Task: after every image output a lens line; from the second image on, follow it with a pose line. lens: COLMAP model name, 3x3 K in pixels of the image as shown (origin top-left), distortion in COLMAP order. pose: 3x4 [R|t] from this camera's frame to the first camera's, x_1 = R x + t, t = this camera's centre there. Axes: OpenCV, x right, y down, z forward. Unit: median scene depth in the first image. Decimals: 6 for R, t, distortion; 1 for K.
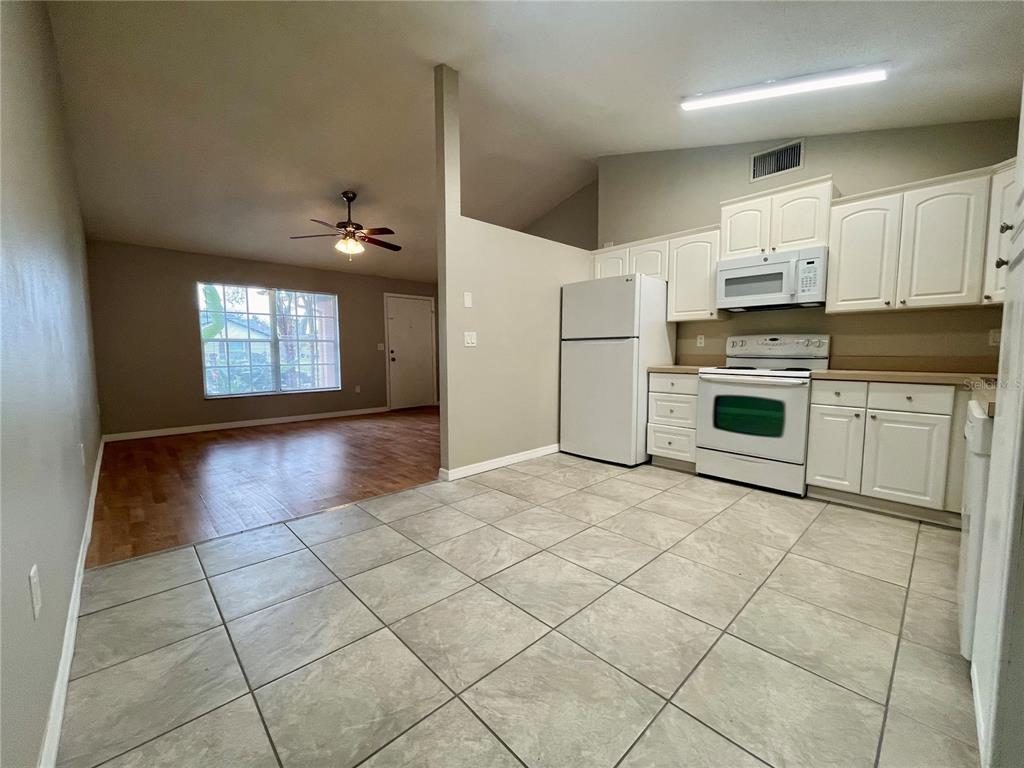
lens RADIAL K [[415.0, 0, 508.4], [0, 415.0, 383.2], [0, 0, 1]] dist [-0.003620, 0.001105]
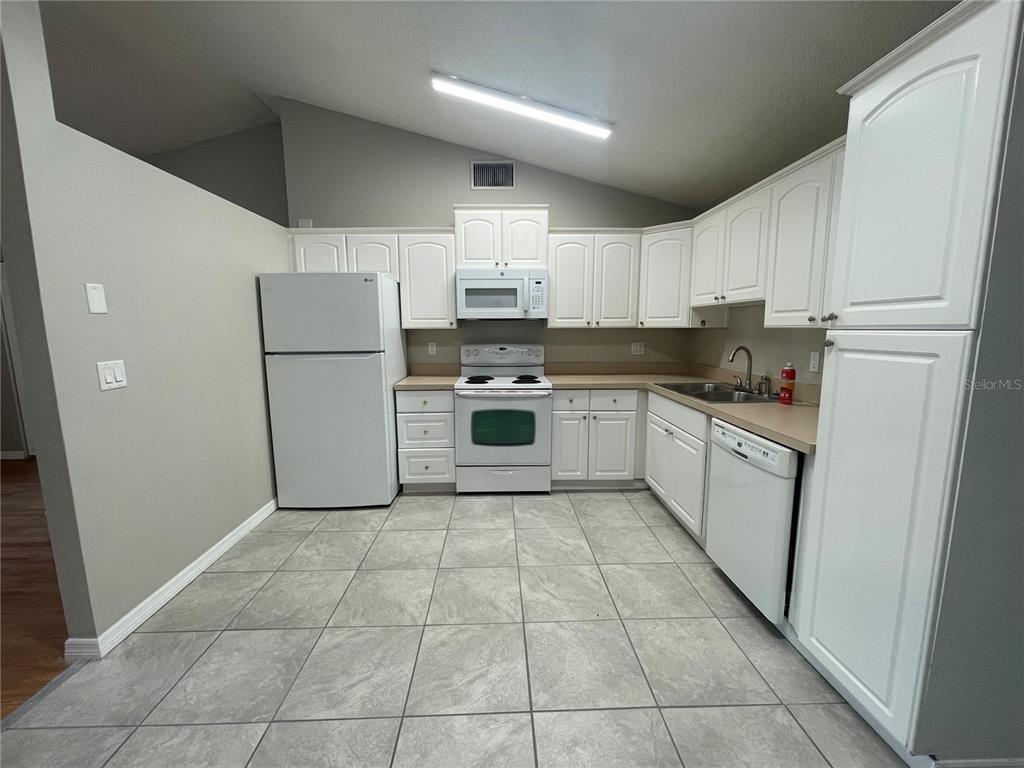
lens RADIAL K [[415.0, 0, 508.4], [0, 415.0, 383.6], [0, 0, 1]] dist [-0.003620, 0.001105]
pose [[0.664011, -0.104866, 0.740333, -0.165730], [0.062560, 0.994436, 0.084749, -0.120080], [-0.745102, -0.009959, 0.666877, 0.315504]]
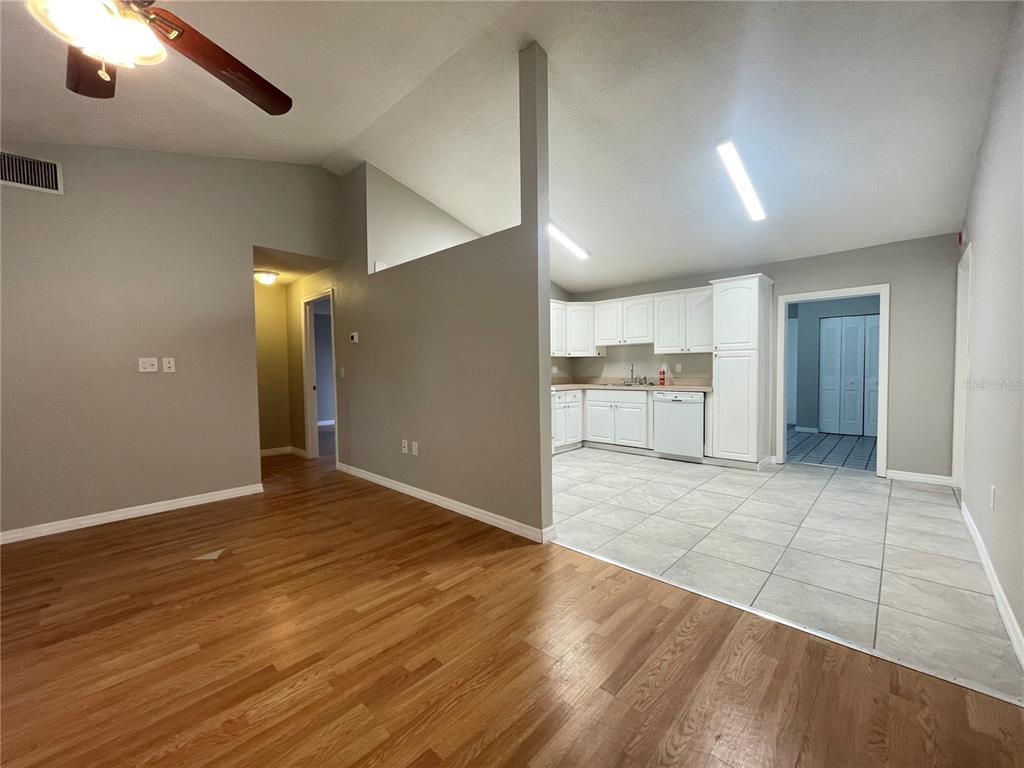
lens RADIAL K [[415.0, 0, 506.8], [0, 415.0, 383.1], [0, 0, 1]] dist [-0.003620, 0.001105]
pose [[-0.050301, -0.035143, 0.998116, -1.065888], [0.089961, 0.995159, 0.039573, -0.131971], [-0.994674, 0.091782, -0.046896, 1.205336]]
